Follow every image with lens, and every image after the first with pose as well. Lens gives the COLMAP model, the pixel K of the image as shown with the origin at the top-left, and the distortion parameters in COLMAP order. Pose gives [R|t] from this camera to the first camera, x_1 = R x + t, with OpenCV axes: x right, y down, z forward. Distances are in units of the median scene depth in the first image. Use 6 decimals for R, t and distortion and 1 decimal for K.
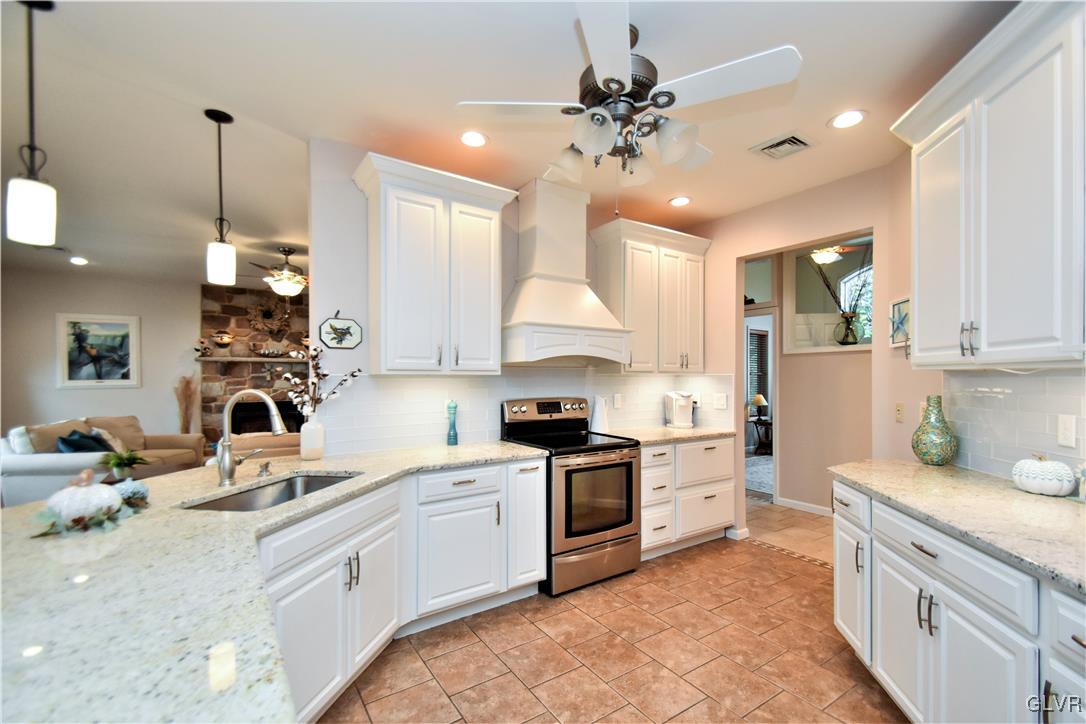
lens RADIAL K [[473.0, 0, 545.2], [0, 473.0, 385.5], [0, 0, 1]] dist [0.042627, -0.023868]
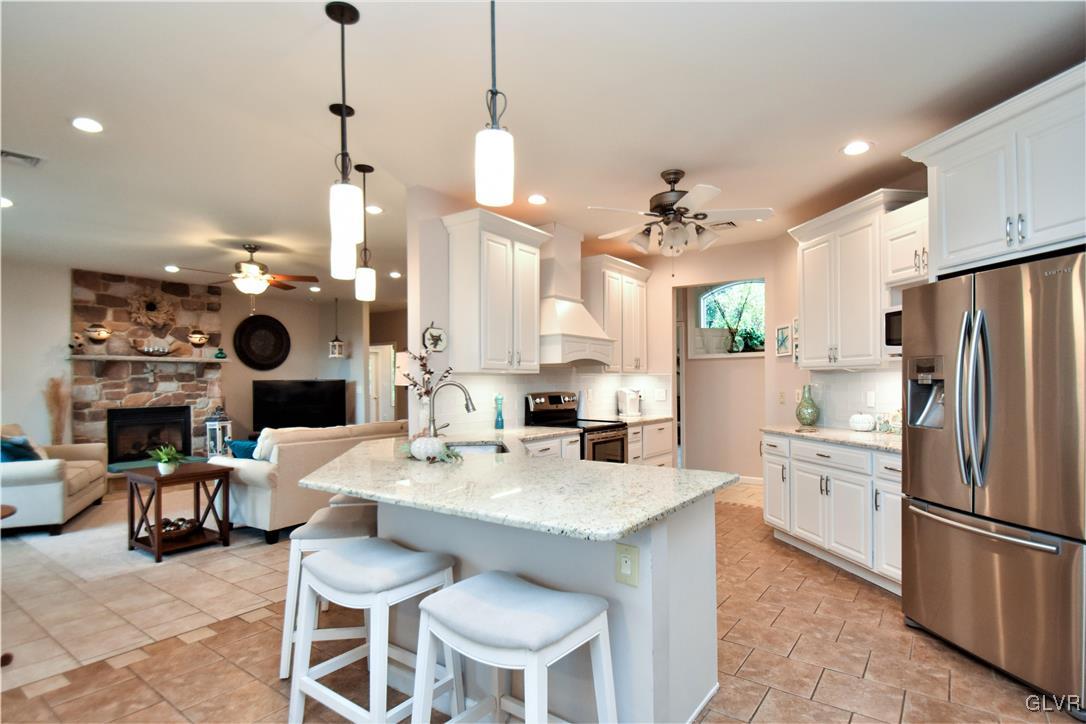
lens RADIAL K [[554.8, 0, 544.7], [0, 554.8, 394.3], [0, 0, 1]] dist [0.000033, -0.000051]
pose [[0.941564, -0.010339, 0.336674, -0.452544], [0.008972, 0.999944, 0.005617, 0.020805], [-0.336713, -0.002268, 0.941604, -0.335629]]
